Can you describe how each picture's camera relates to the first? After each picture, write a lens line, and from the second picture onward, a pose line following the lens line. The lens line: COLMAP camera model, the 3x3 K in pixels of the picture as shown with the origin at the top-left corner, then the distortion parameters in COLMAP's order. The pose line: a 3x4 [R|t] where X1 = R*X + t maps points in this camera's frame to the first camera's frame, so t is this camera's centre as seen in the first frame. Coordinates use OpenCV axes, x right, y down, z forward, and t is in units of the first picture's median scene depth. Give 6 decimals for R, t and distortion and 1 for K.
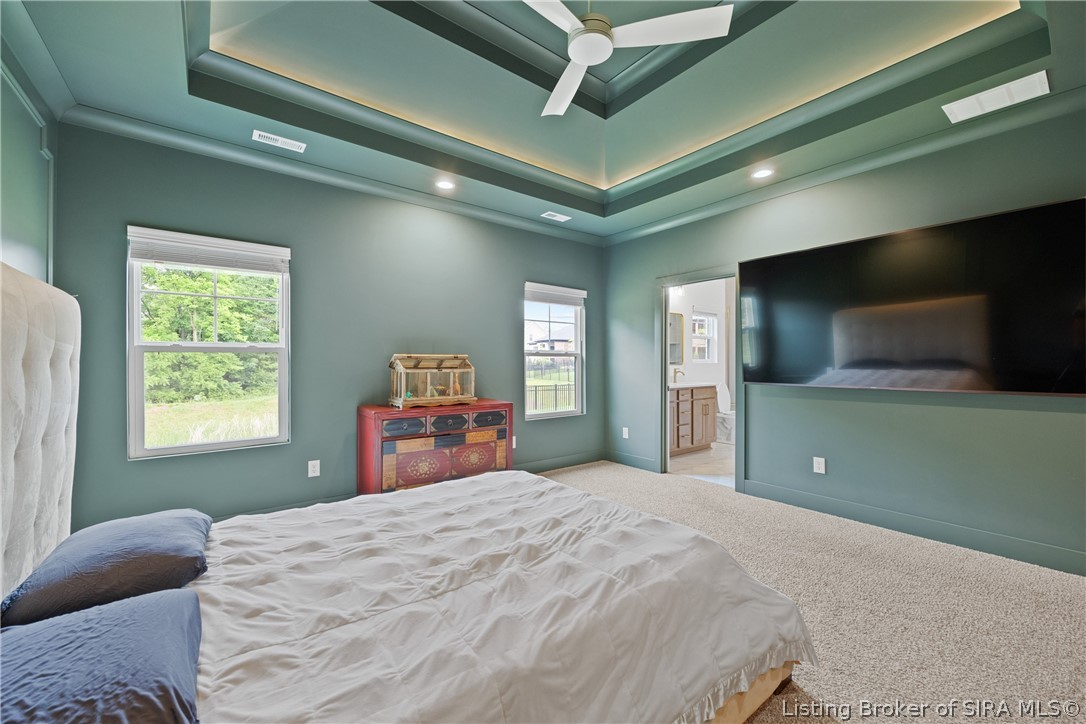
lens RADIAL K [[428.4, 0, 543.0], [0, 428.4, 362.0], [0, 0, 1]] dist [-0.001769, -0.000106]
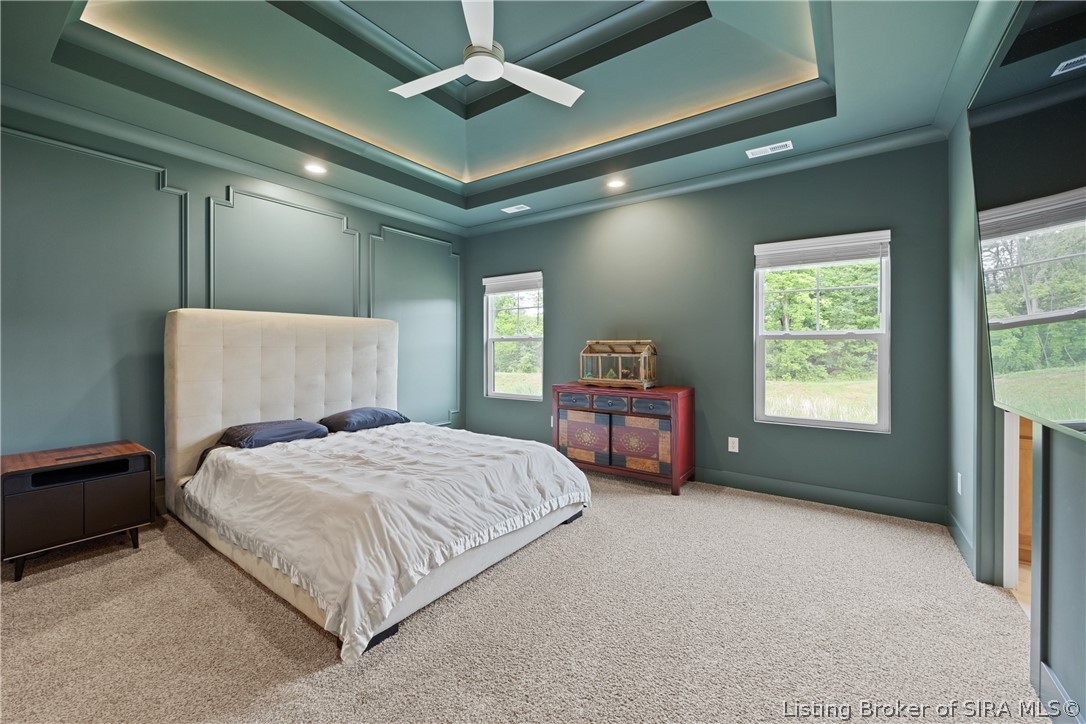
lens RADIAL K [[427.9, 0, 544.6], [0, 427.9, 347.5], [0, 0, 1]] dist [-0.001973, -0.000076]
pose [[0.293605, 0.003751, -0.955920, 0.549492], [0.000319, 0.999992, 0.004022, -0.003106], [0.955927, -0.001486, 0.293601, 0.368326]]
